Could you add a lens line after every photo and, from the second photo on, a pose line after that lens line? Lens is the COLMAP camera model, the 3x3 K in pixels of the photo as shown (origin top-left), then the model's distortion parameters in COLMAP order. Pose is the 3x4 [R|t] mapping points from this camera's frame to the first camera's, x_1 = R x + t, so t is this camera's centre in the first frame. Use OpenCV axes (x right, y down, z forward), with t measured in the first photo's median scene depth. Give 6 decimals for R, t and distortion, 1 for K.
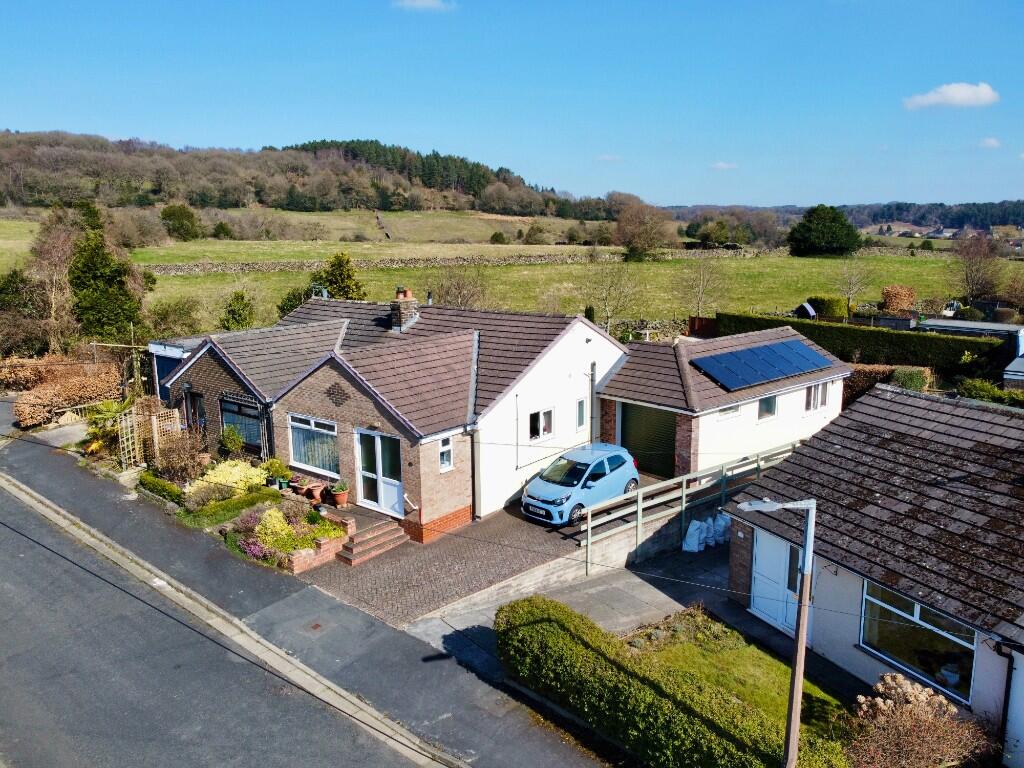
lens RADIAL K [[776.9, 0, 510.1], [0, 776.9, 381.9], [0, 0, 1]] dist [0.001057, -0.001431]
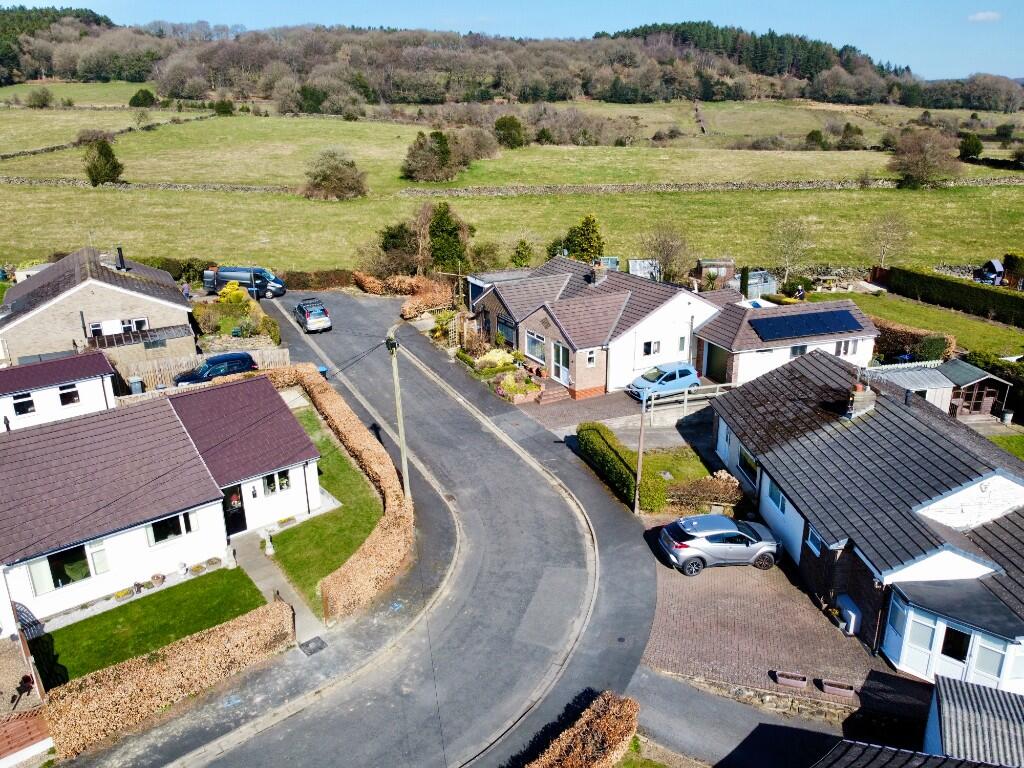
lens RADIAL K [[776.9, 0, 510.1], [0, 776.9, 381.9], [0, 0, 1]] dist [0.001057, -0.001431]
pose [[0.919664, 0.126113, -0.371905, 0.390728], [-0.071056, 0.984839, 0.158249, -0.123352], [0.386224, -0.119109, 0.914682, -0.761637]]
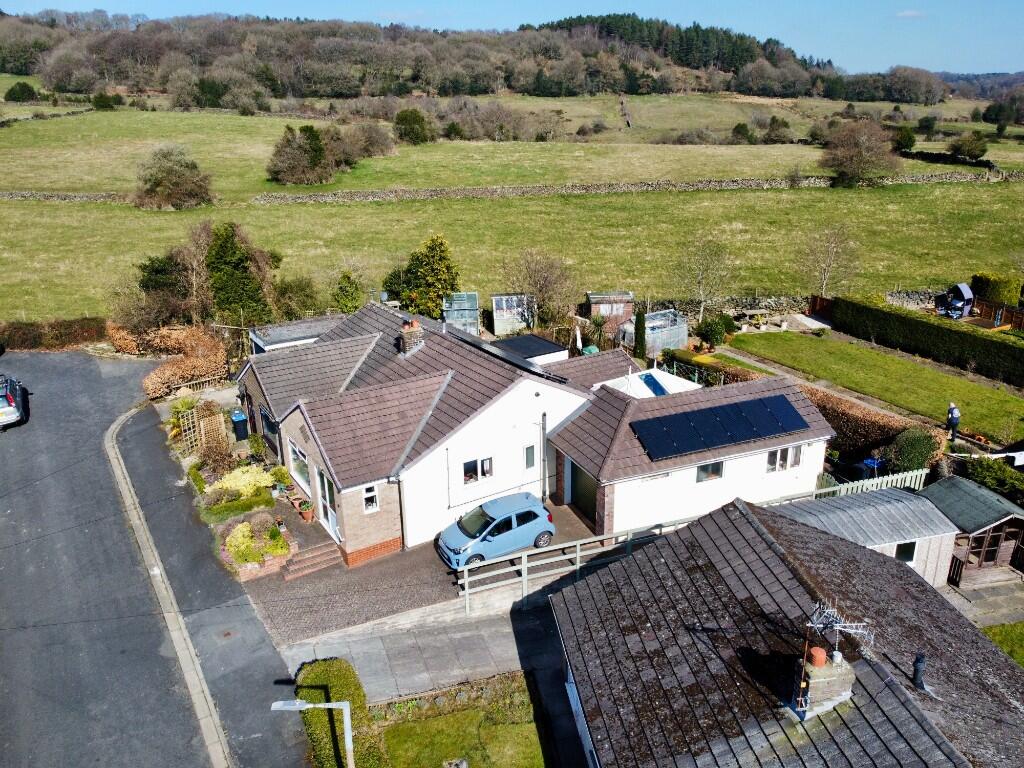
lens RADIAL K [[776.9, 0, 510.1], [0, 776.9, 381.9], [0, 0, 1]] dist [0.001057, -0.001431]
pose [[0.948358, 0.100010, -0.301024, 0.378692], [-0.053567, 0.985861, 0.158774, -0.234557], [0.312647, -0.134449, 0.940306, -0.037992]]
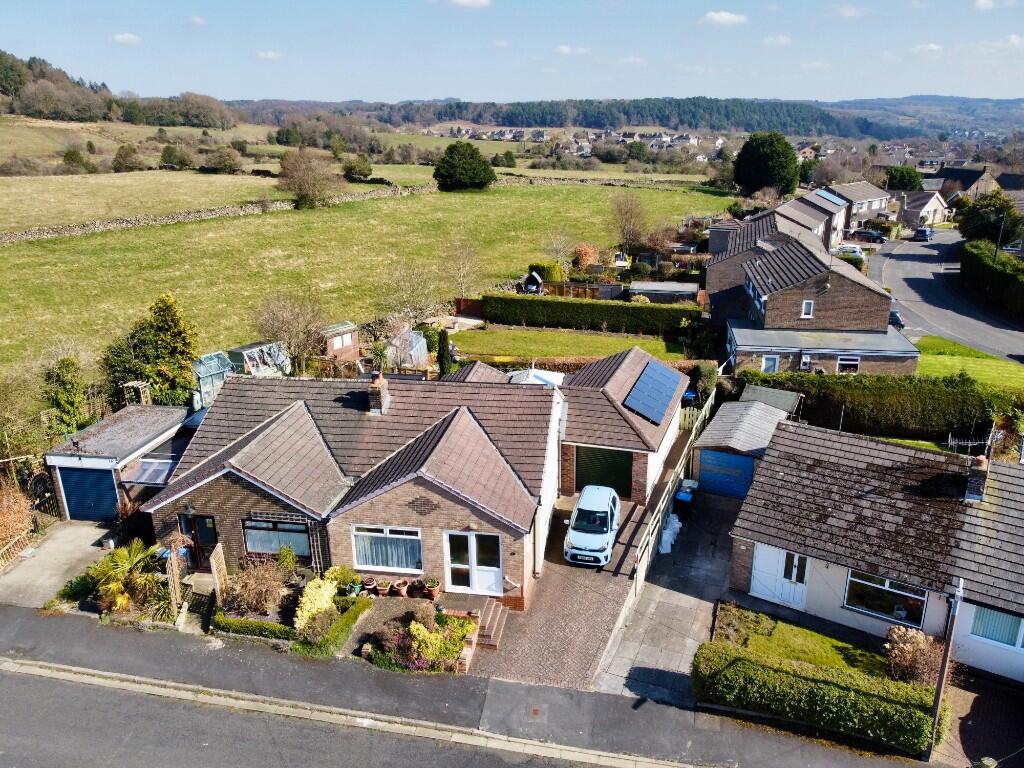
lens RADIAL K [[776.9, 0, 510.1], [0, 776.9, 381.9], [0, 0, 1]] dist [0.001057, -0.001431]
pose [[0.865779, -0.160193, 0.474094, -0.523436], [0.098906, 0.983468, 0.151688, -0.270558], [-0.490555, -0.084437, 0.867309, -0.025393]]
